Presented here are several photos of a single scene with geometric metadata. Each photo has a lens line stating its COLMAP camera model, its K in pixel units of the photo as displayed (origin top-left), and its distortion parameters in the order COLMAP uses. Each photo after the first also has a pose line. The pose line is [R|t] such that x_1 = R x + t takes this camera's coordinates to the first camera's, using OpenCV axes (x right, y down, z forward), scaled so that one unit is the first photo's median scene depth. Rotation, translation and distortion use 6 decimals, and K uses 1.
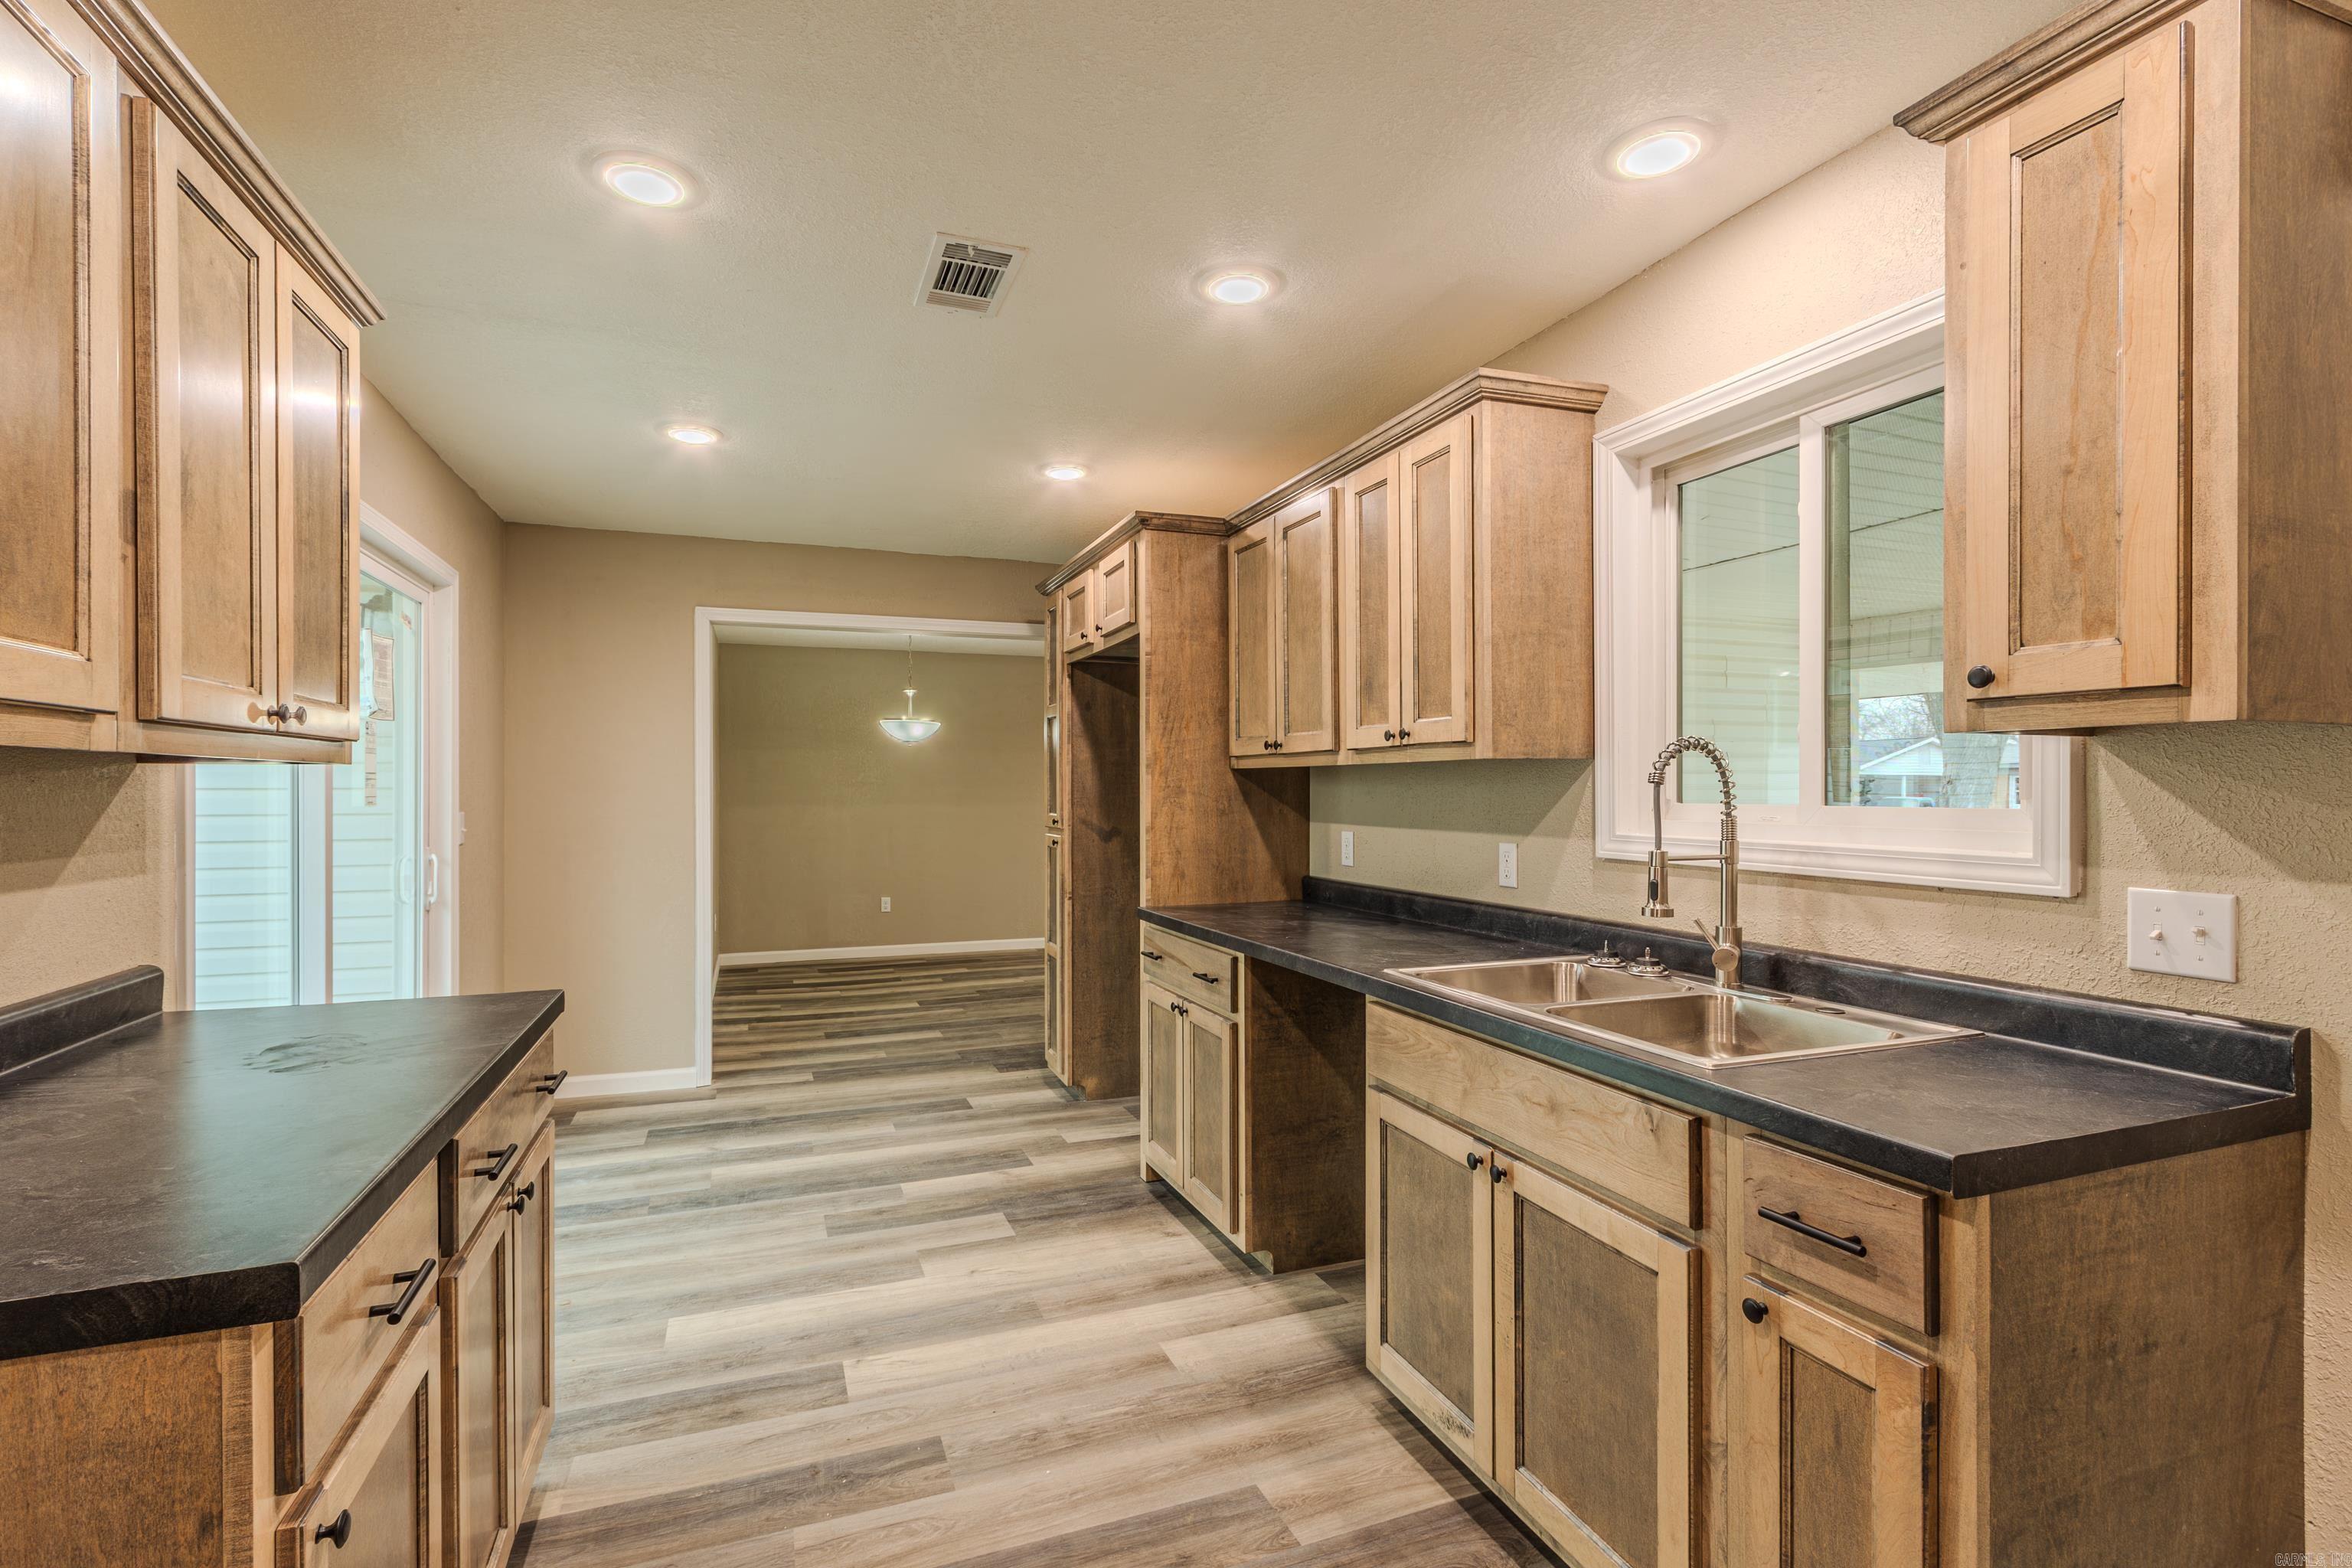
lens RADIAL K [[1092.4, 0, 1170.6], [0, 1092.4, 792.4], [0, 0, 1]] dist [0.005767, -0.000664]
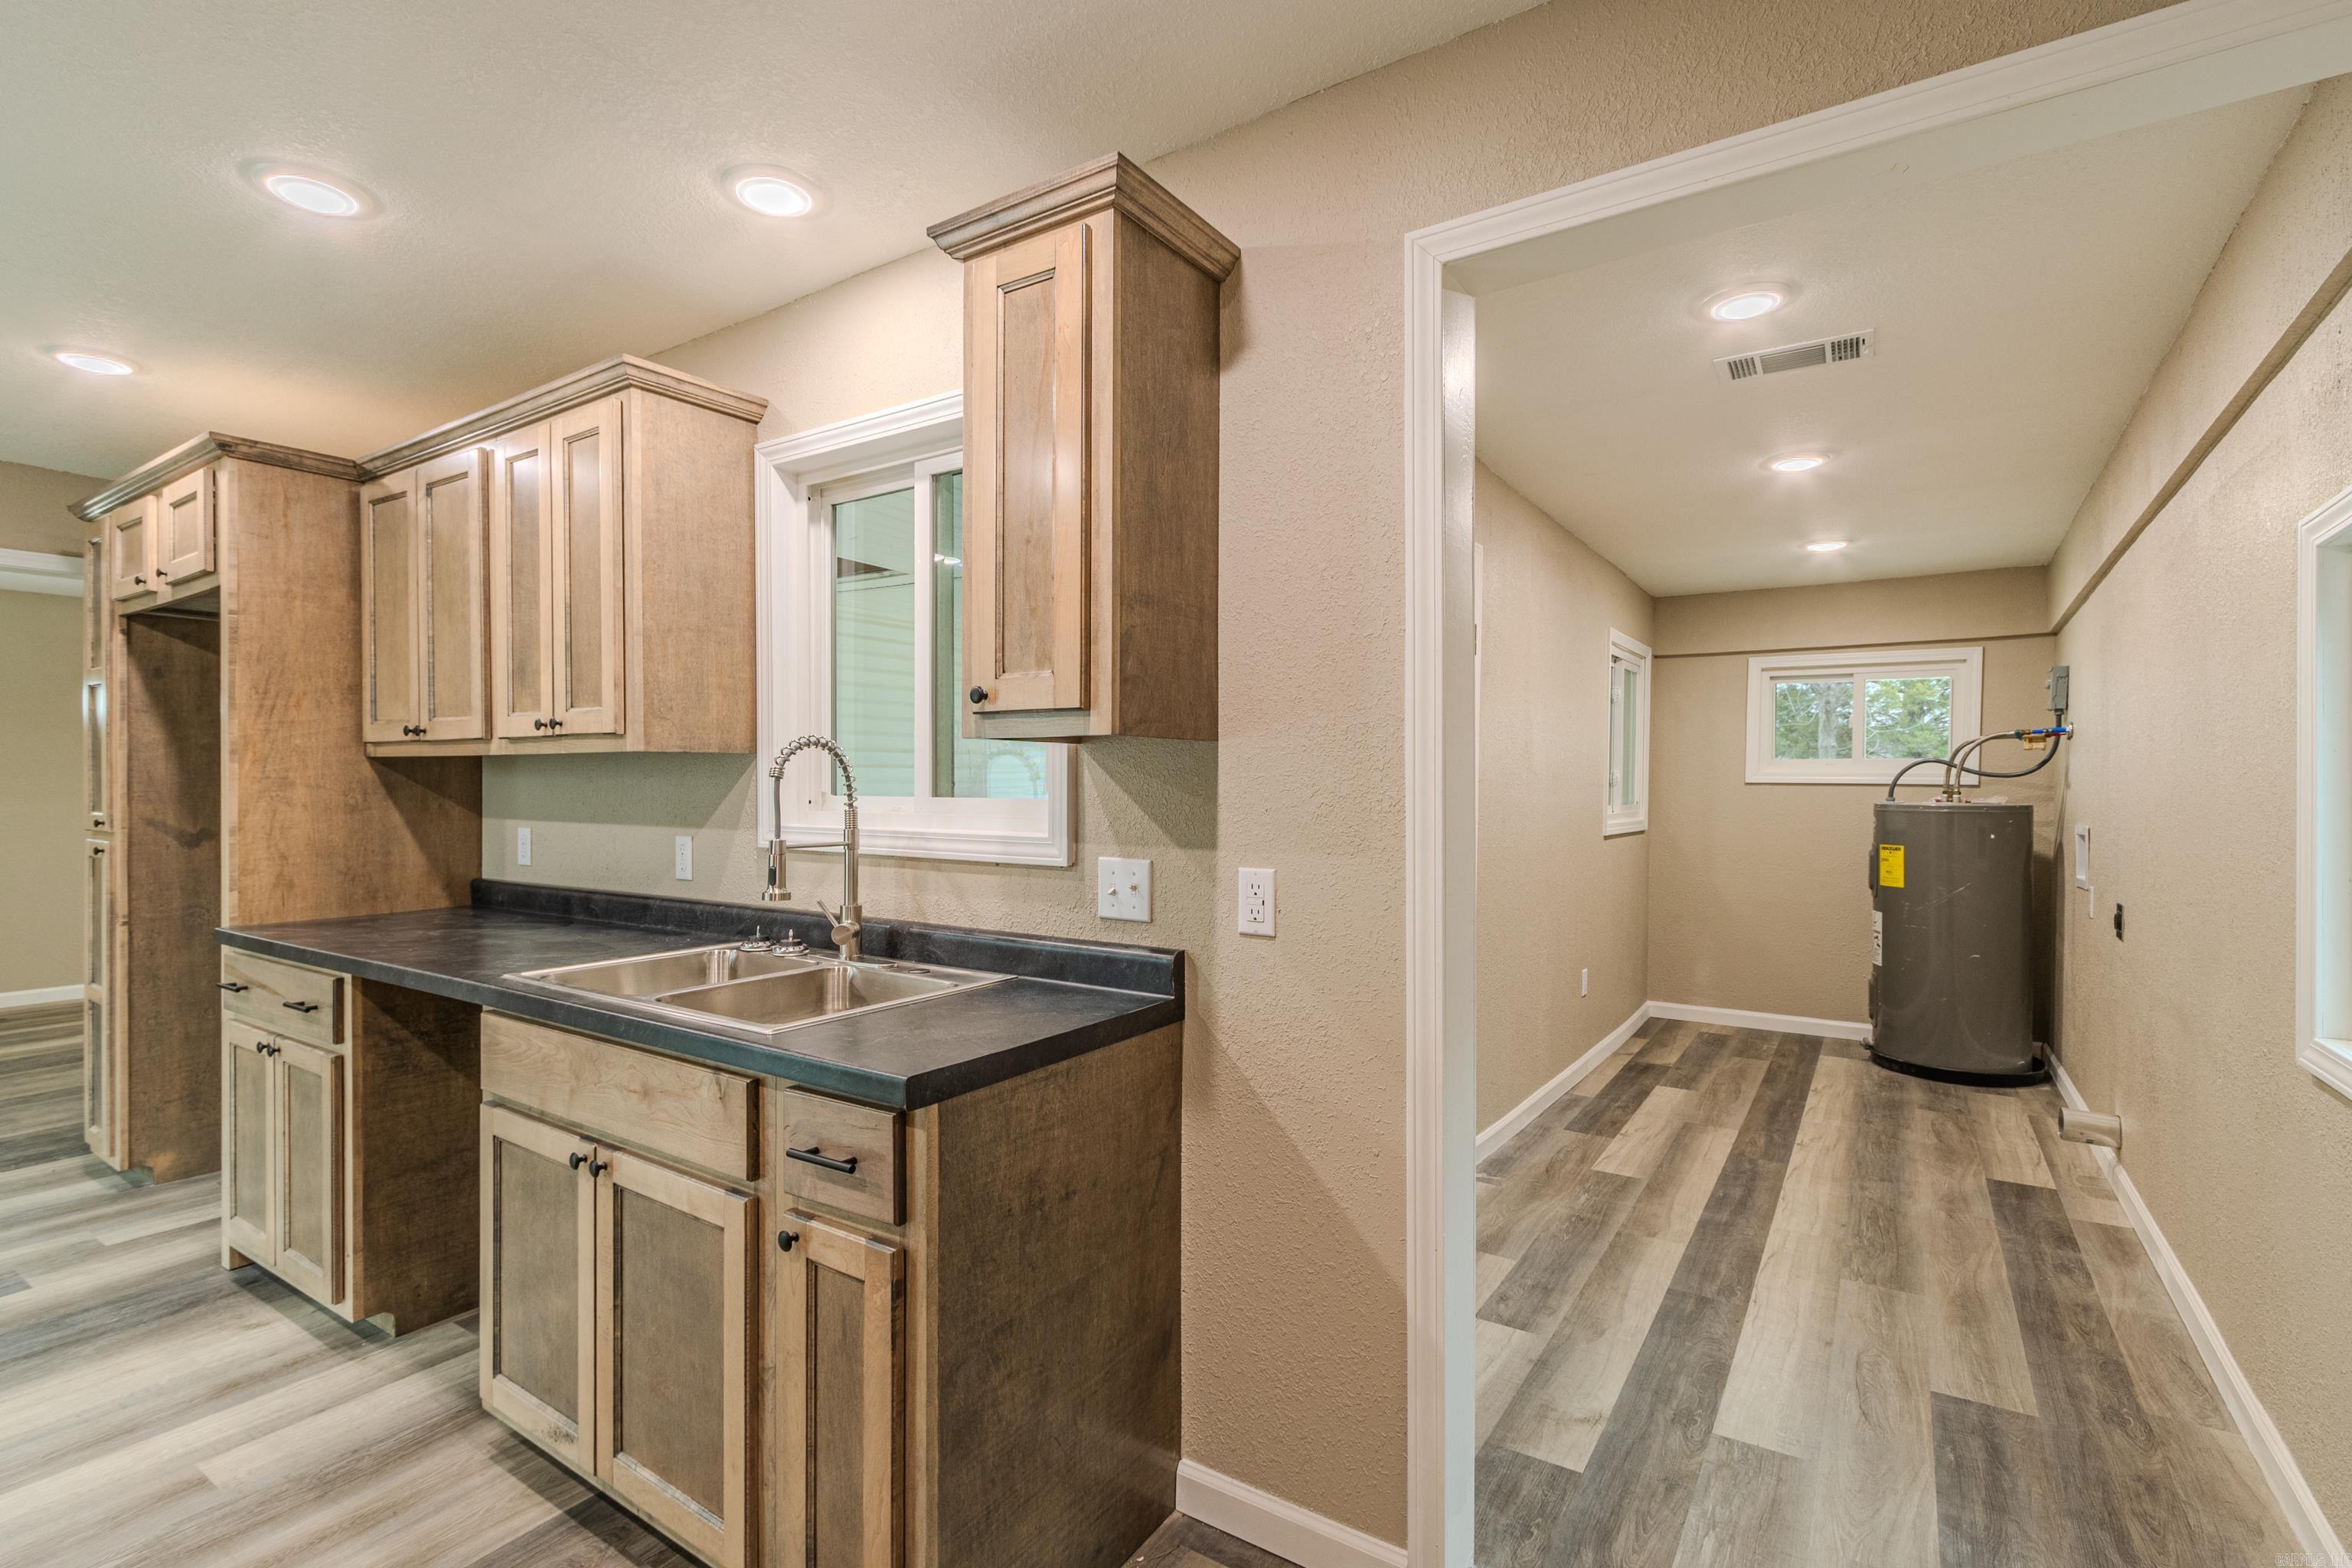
lens RADIAL K [[1080.2, 0, 1191.3], [0, 1080.2, 789.9], [0, 0, 1]] dist [0.006017, -0.001708]
pose [[0.808662, -0.000199, 0.588273, 0.135337], [-0.001945, 0.999994, 0.003013, 0.000090], [-0.588270, -0.003581, 0.808657, -0.099150]]
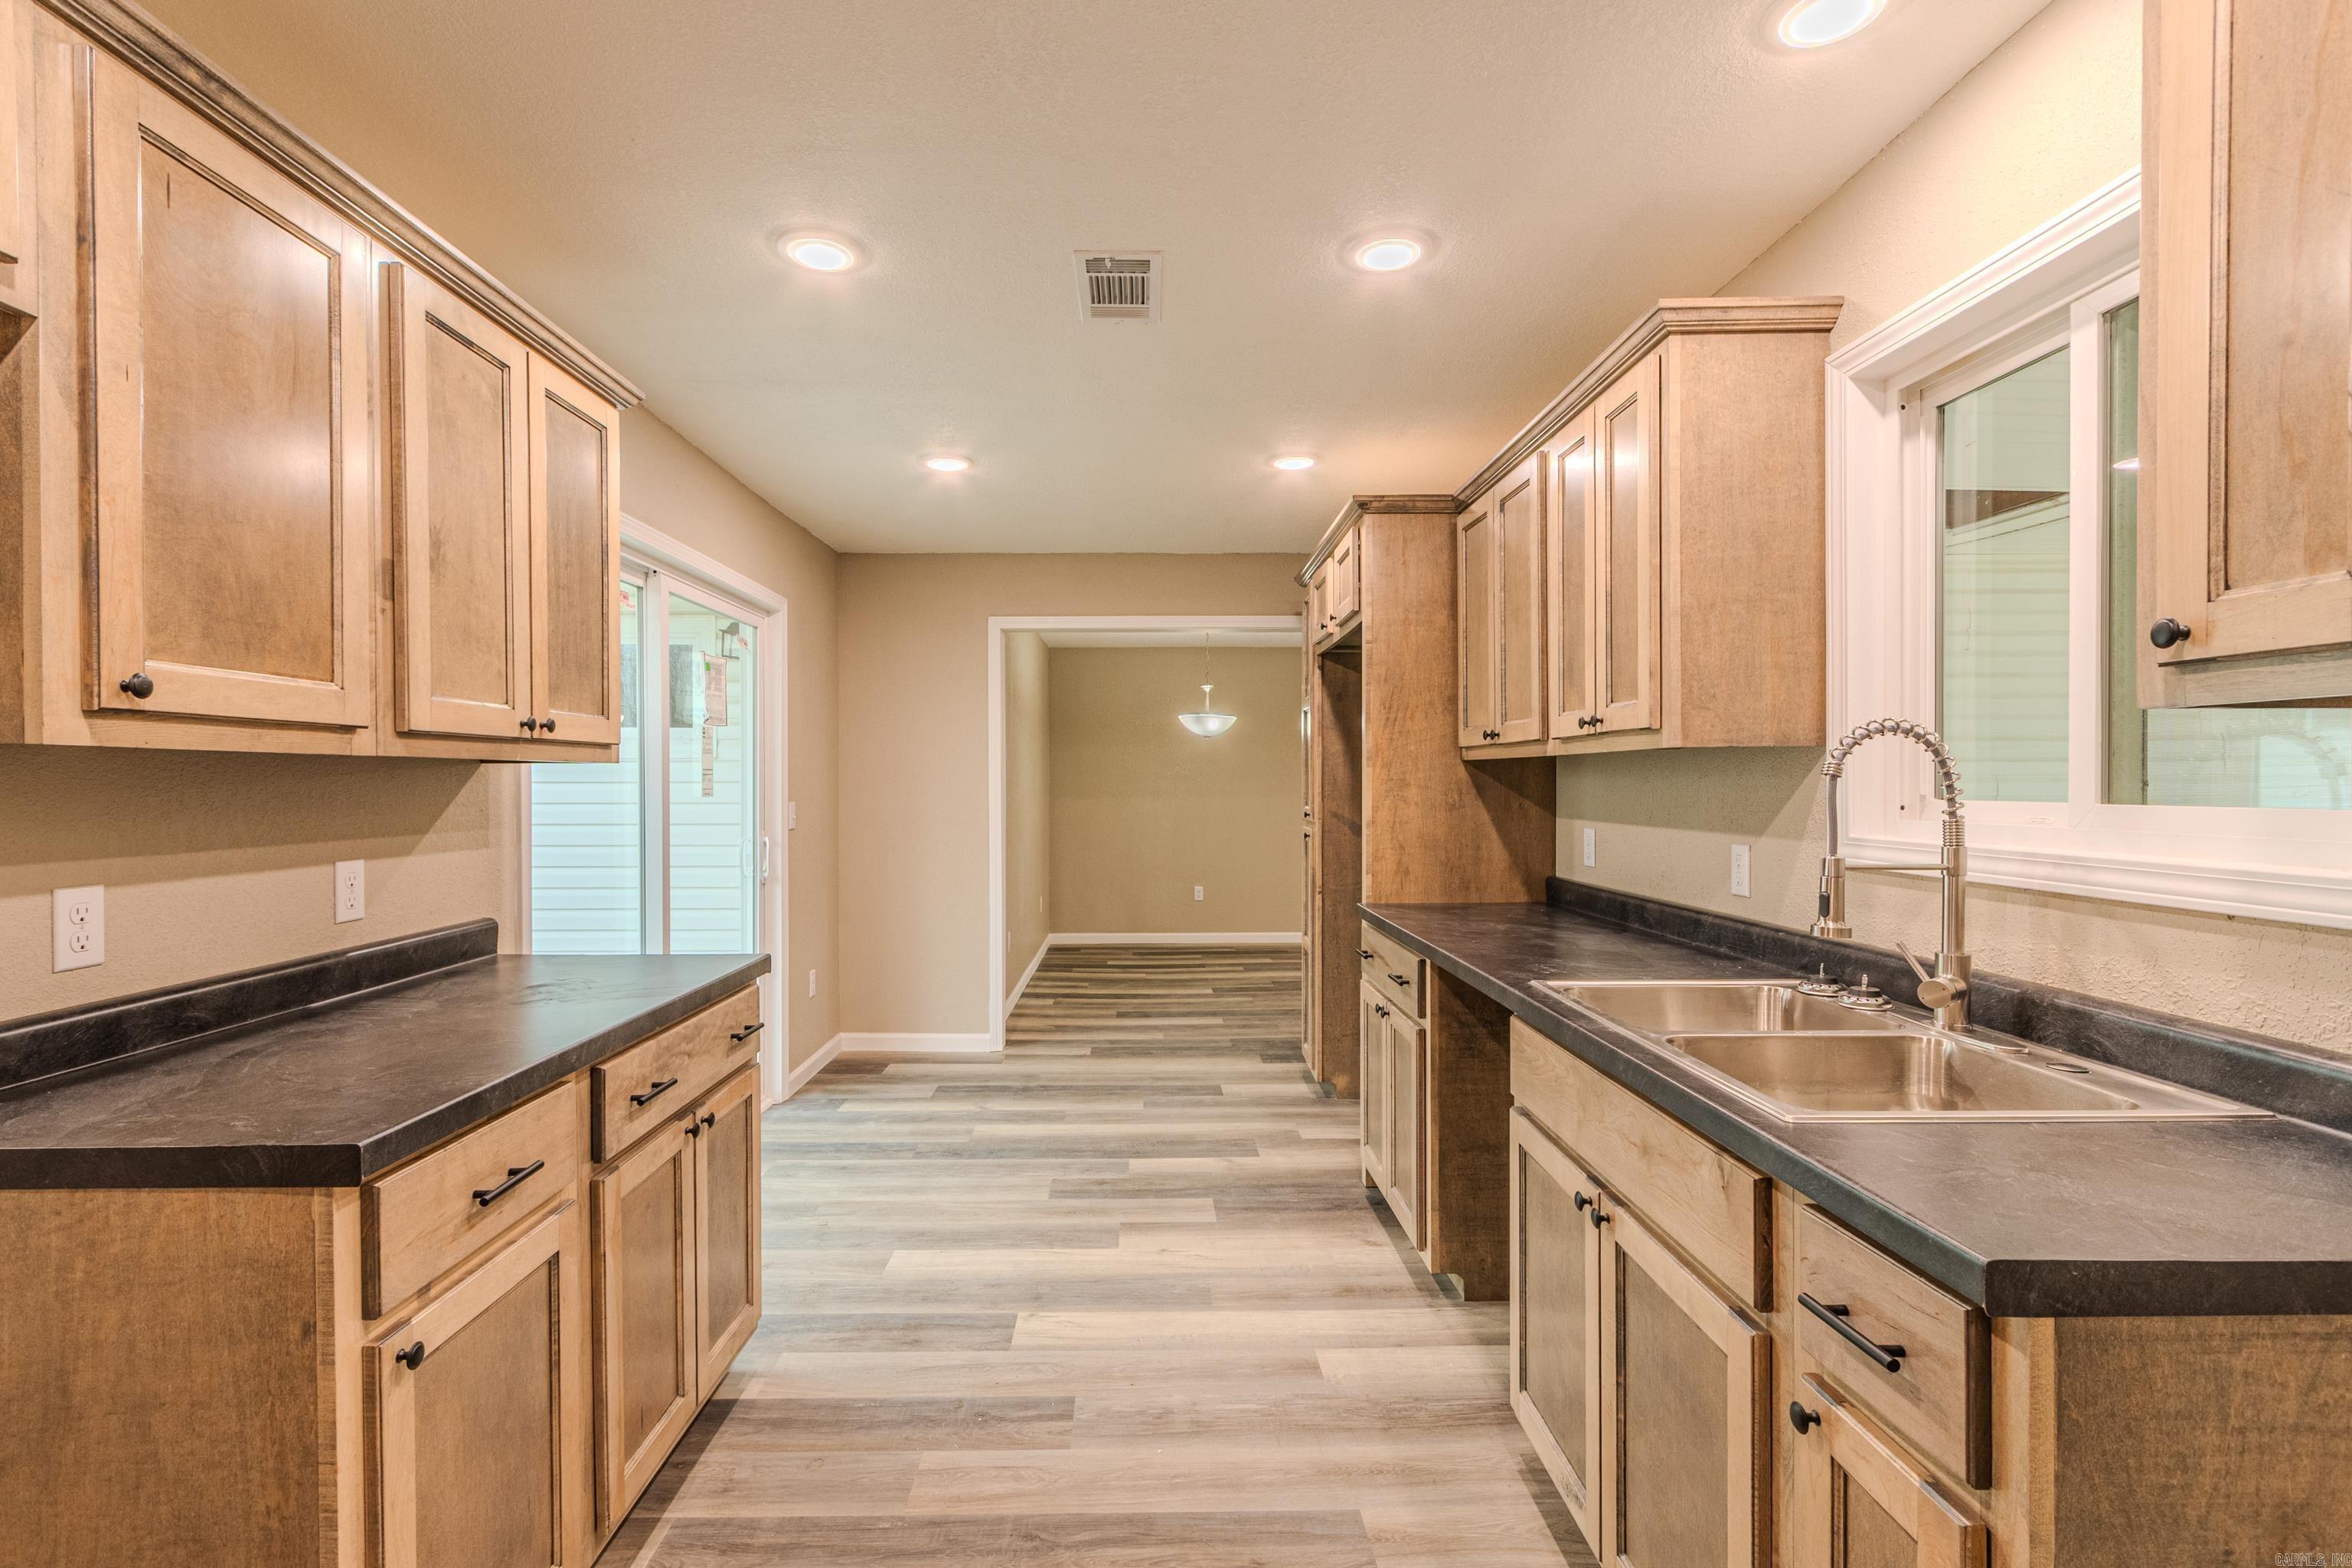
lens RADIAL K [[1096.9, 0, 1155.5], [0, 1096.9, 792.3], [0, 0, 1]] dist [0.007621, -0.001874]
pose [[0.938682, 0.002723, -0.344774, 0.231436], [-0.000254, 0.999974, 0.007207, -0.001489], [0.344785, -0.006678, 0.938658, 0.038546]]
